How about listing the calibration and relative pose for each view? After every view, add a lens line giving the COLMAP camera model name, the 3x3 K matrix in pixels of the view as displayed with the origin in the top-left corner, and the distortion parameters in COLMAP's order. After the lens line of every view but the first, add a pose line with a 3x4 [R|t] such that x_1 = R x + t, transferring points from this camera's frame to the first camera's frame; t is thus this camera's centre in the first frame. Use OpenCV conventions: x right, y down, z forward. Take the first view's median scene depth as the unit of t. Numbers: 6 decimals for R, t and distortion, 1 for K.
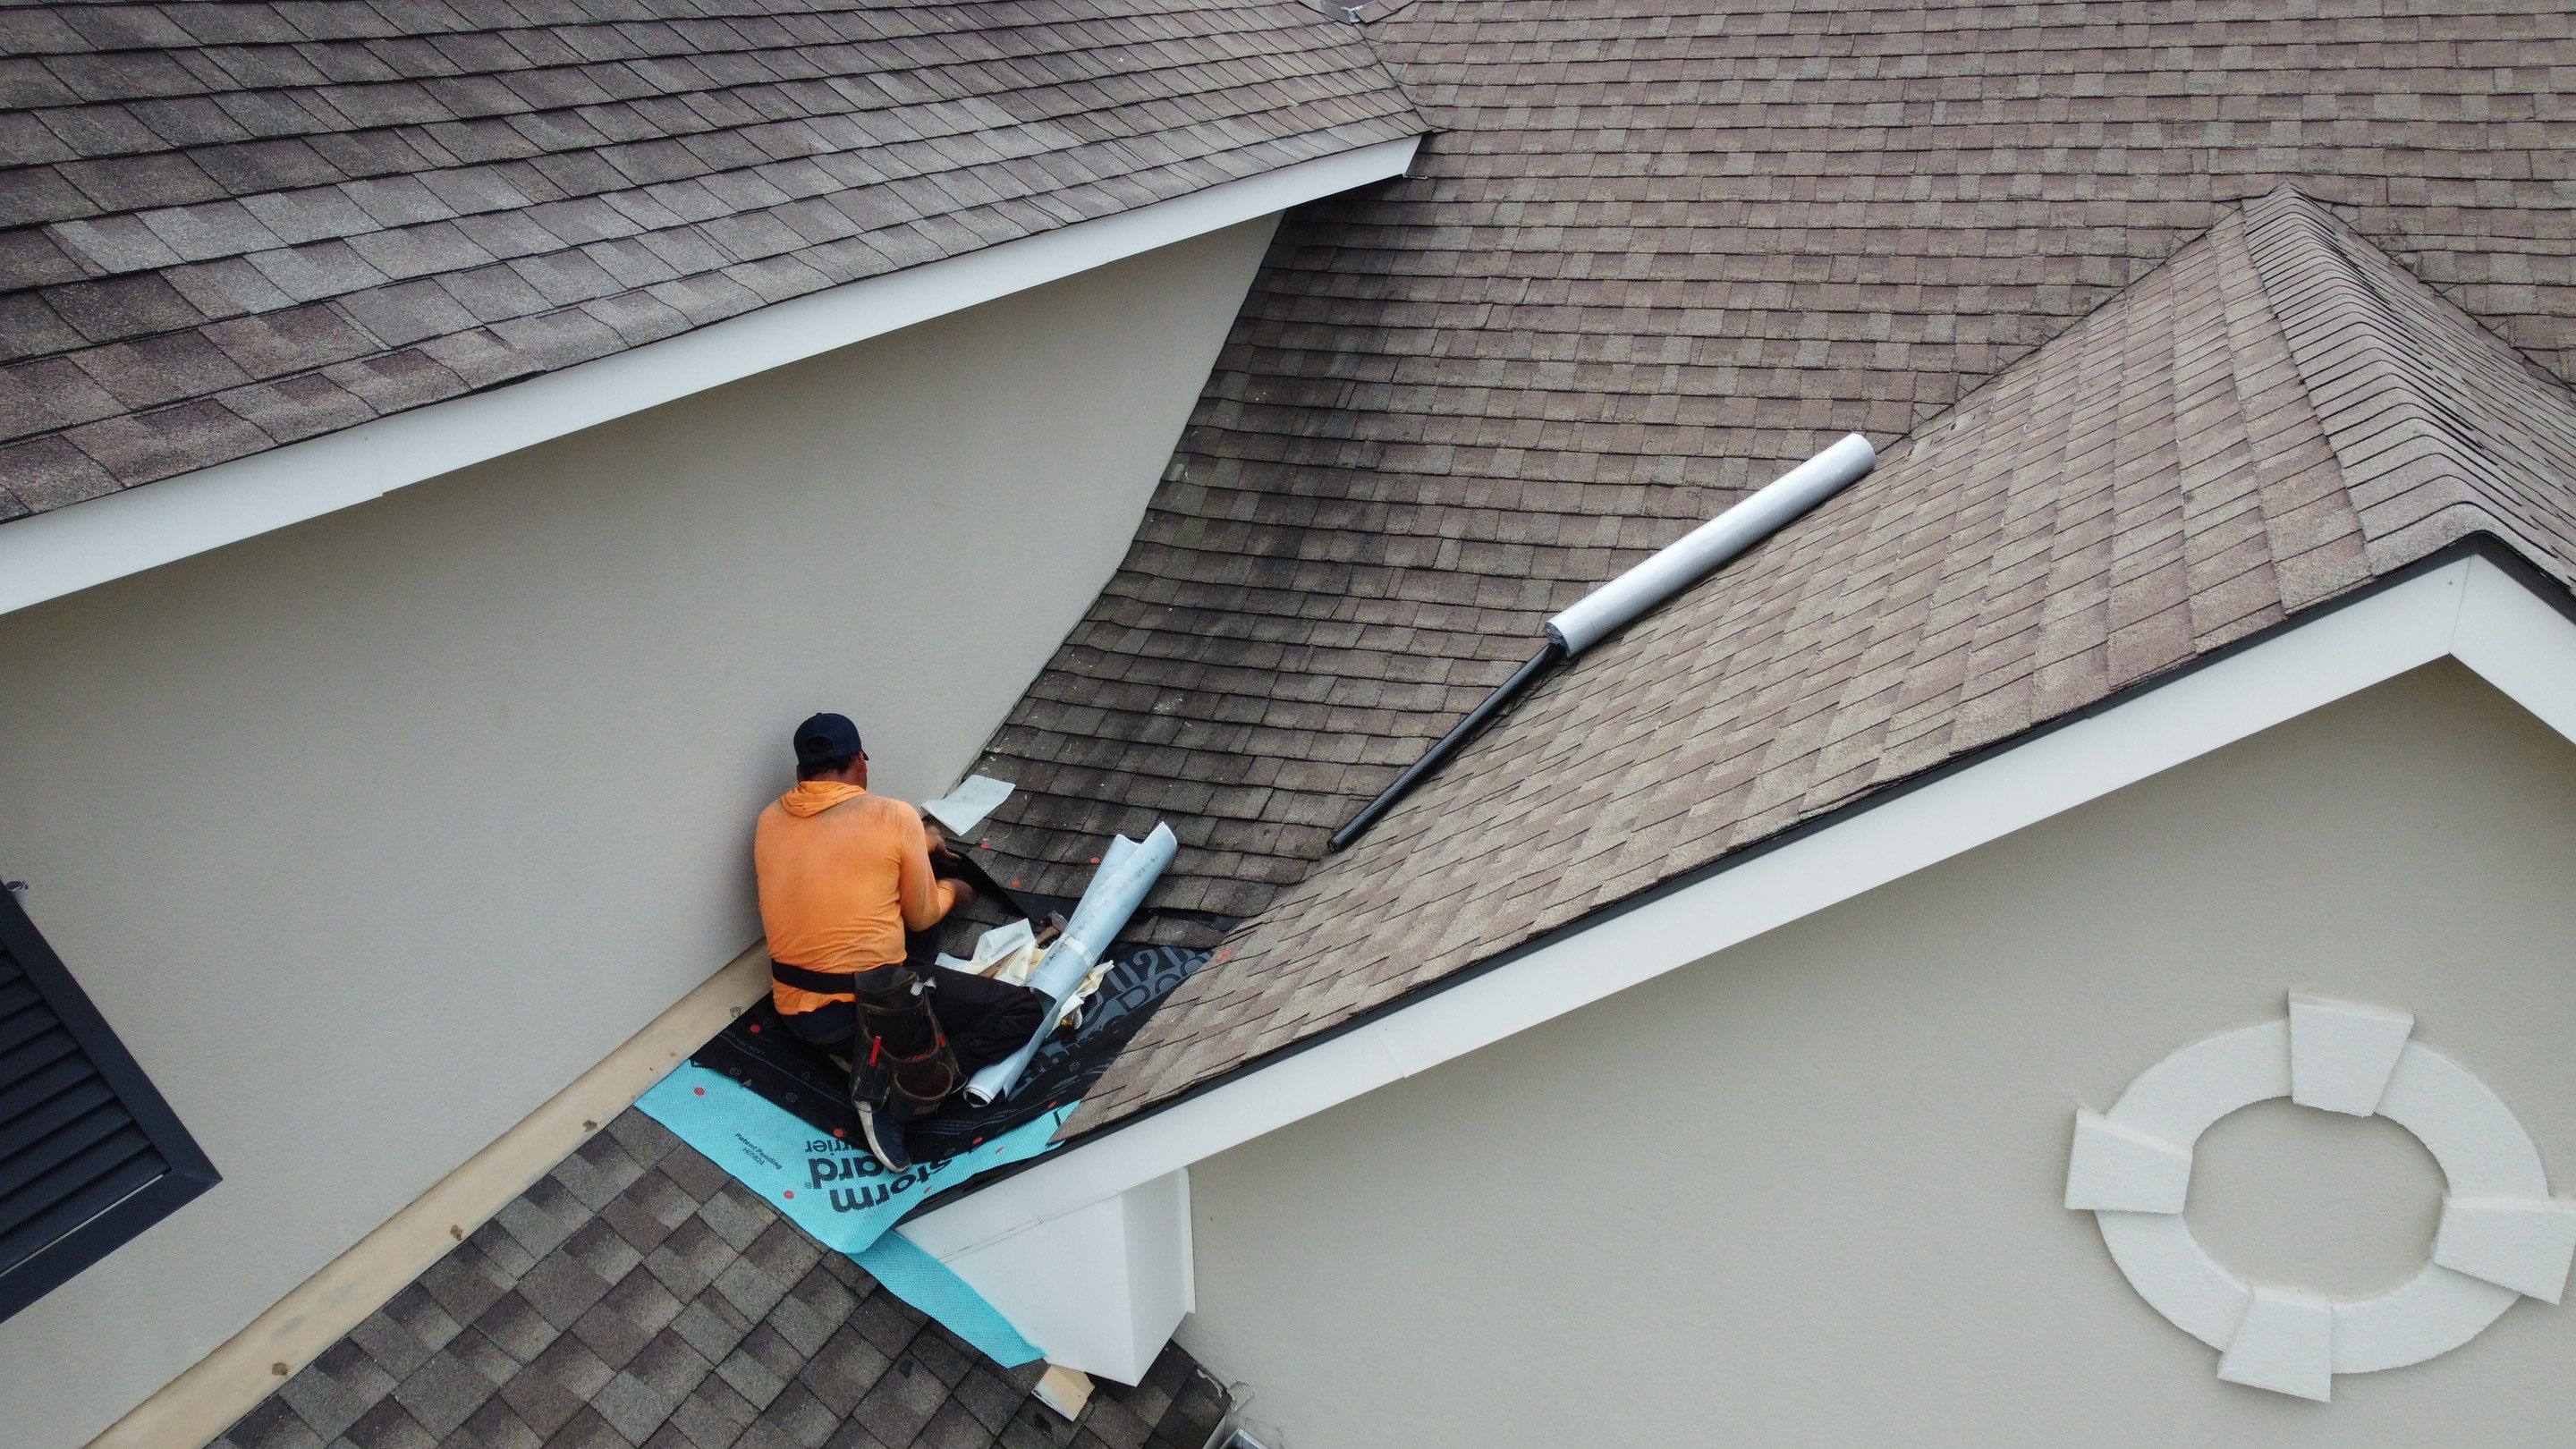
lens RADIAL K [[1935.8, 0, 1288.6], [0, 1935.8, 728.7], [0, 0, 1]] dist [-0.004740, -0.001517]
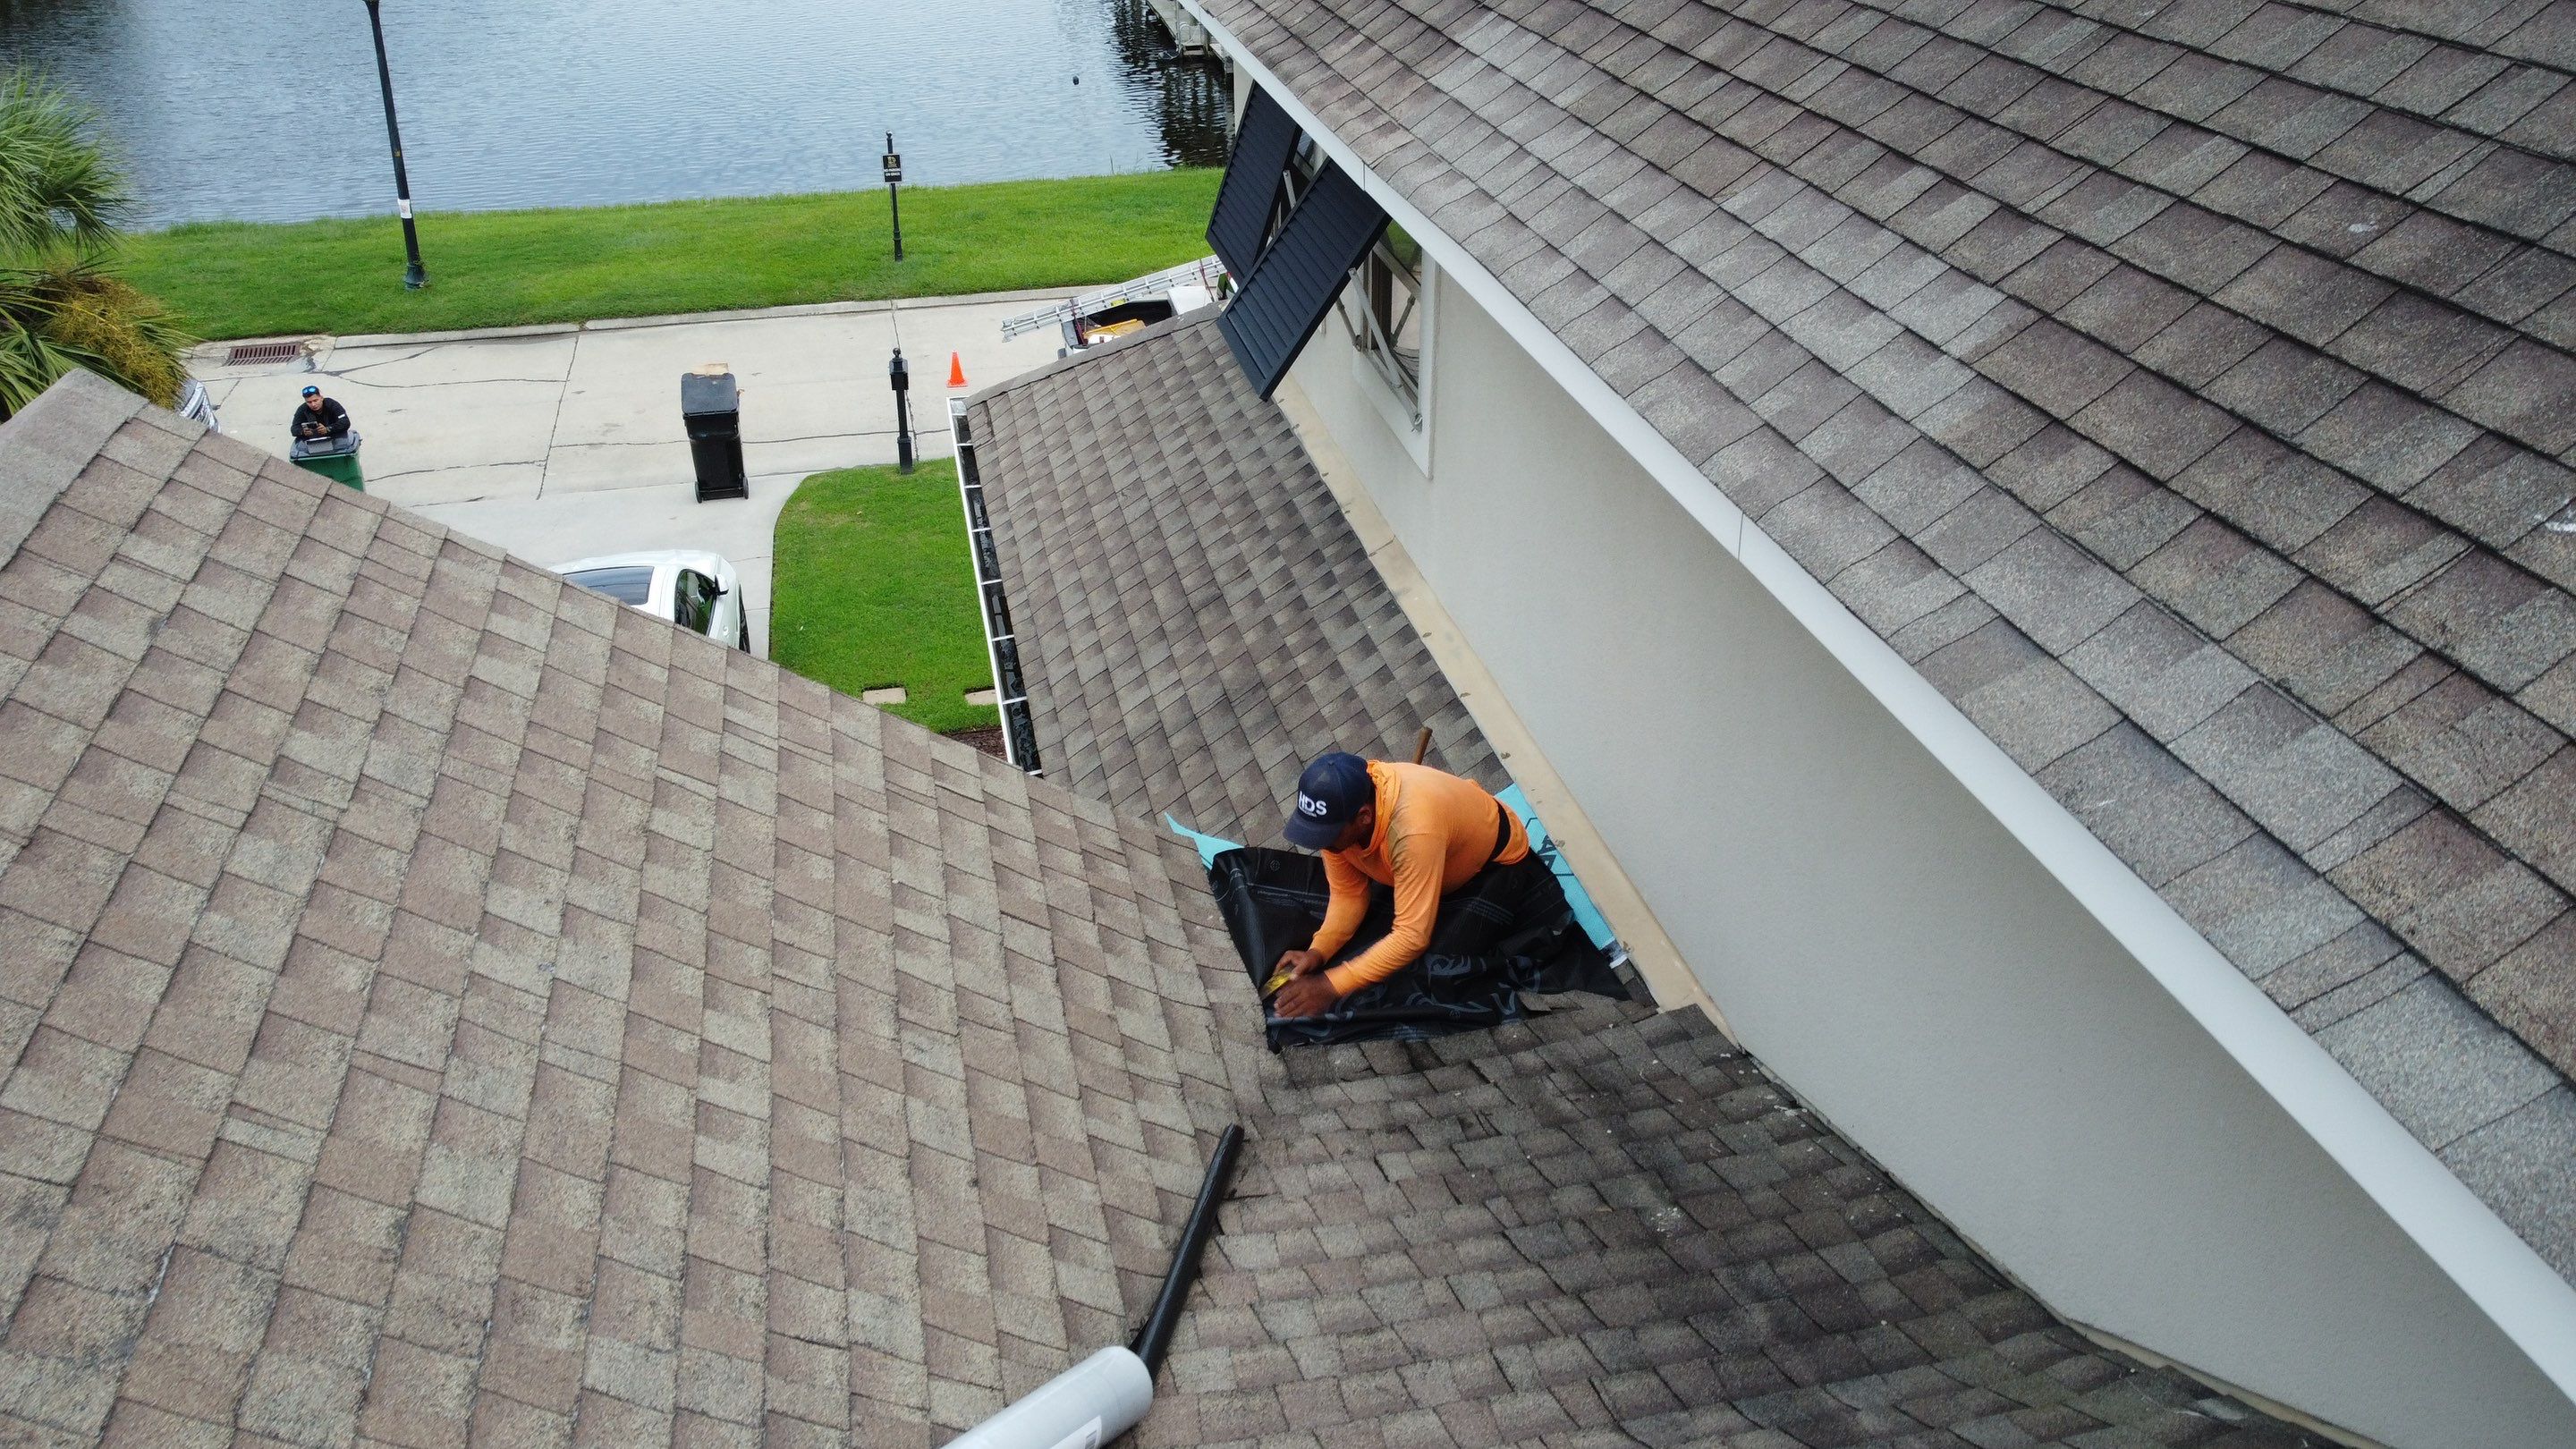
lens RADIAL K [[1926.0, 0, 1294.3], [0, 1926.0, 721.0], [0, 0, 1]] dist [0.008217, -0.001257]
pose [[-0.821228, 0.302337, -0.483918, 0.428252], [-0.191901, 0.652343, 0.733227, -0.810425], [0.537363, 0.695011, -0.477704, 1.614714]]
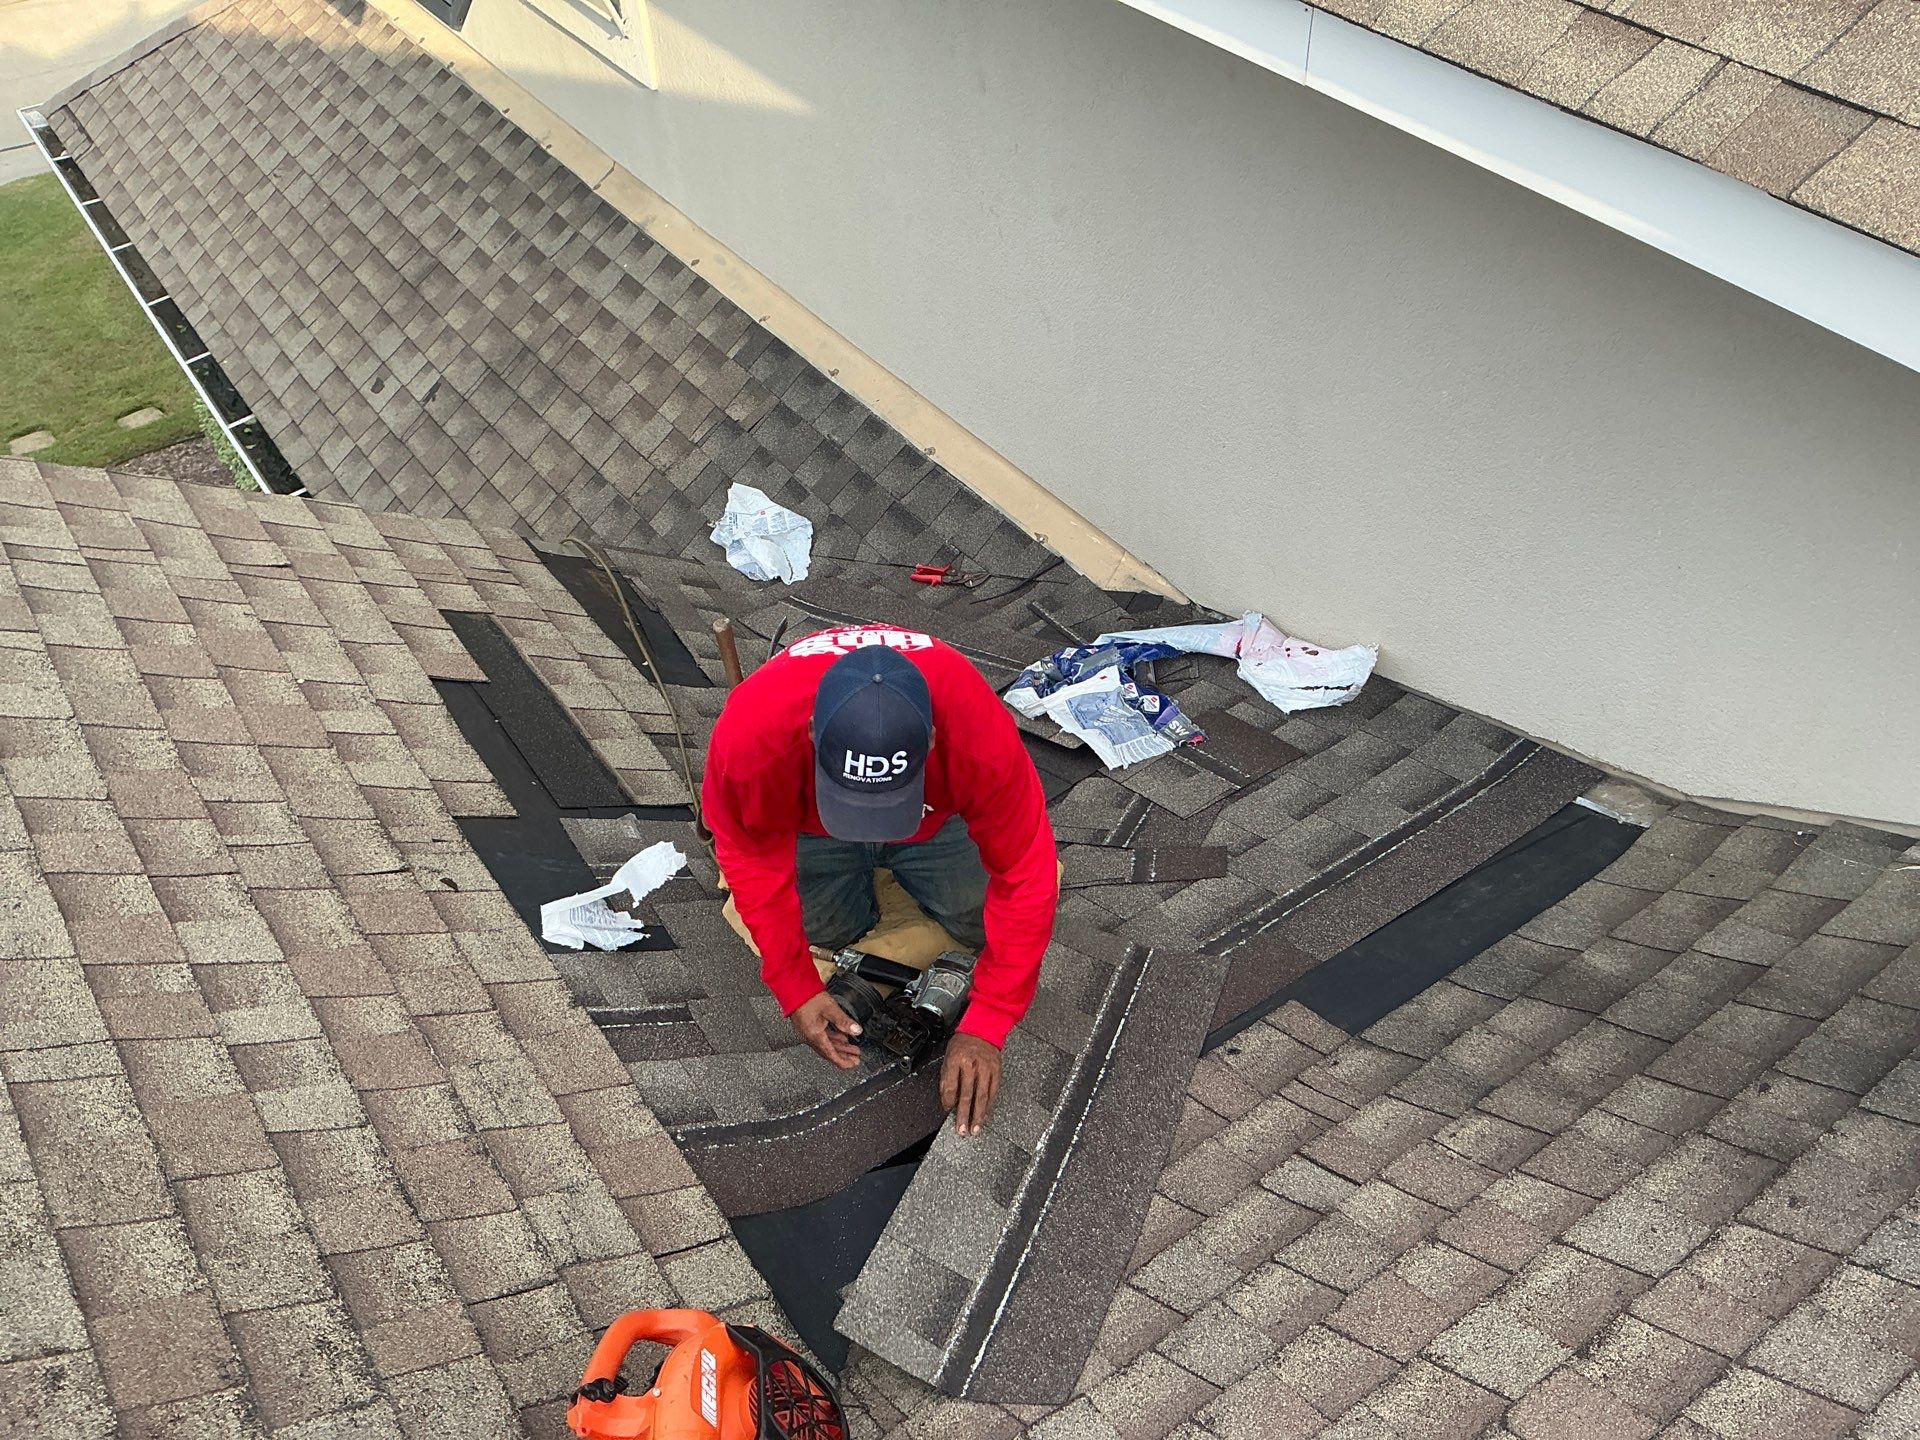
lens RADIAL K [[1578.9, 0, 974.3], [0, 1578.9, 736.1], [0, 0, 1]] dist [0.044533, -0.102672]
pose [[-0.531117, 0.616792, -0.580932, 0.404436], [-0.291346, 0.510878, 0.808777, -0.642540], [0.795633, 0.598808, -0.091636, 1.424385]]
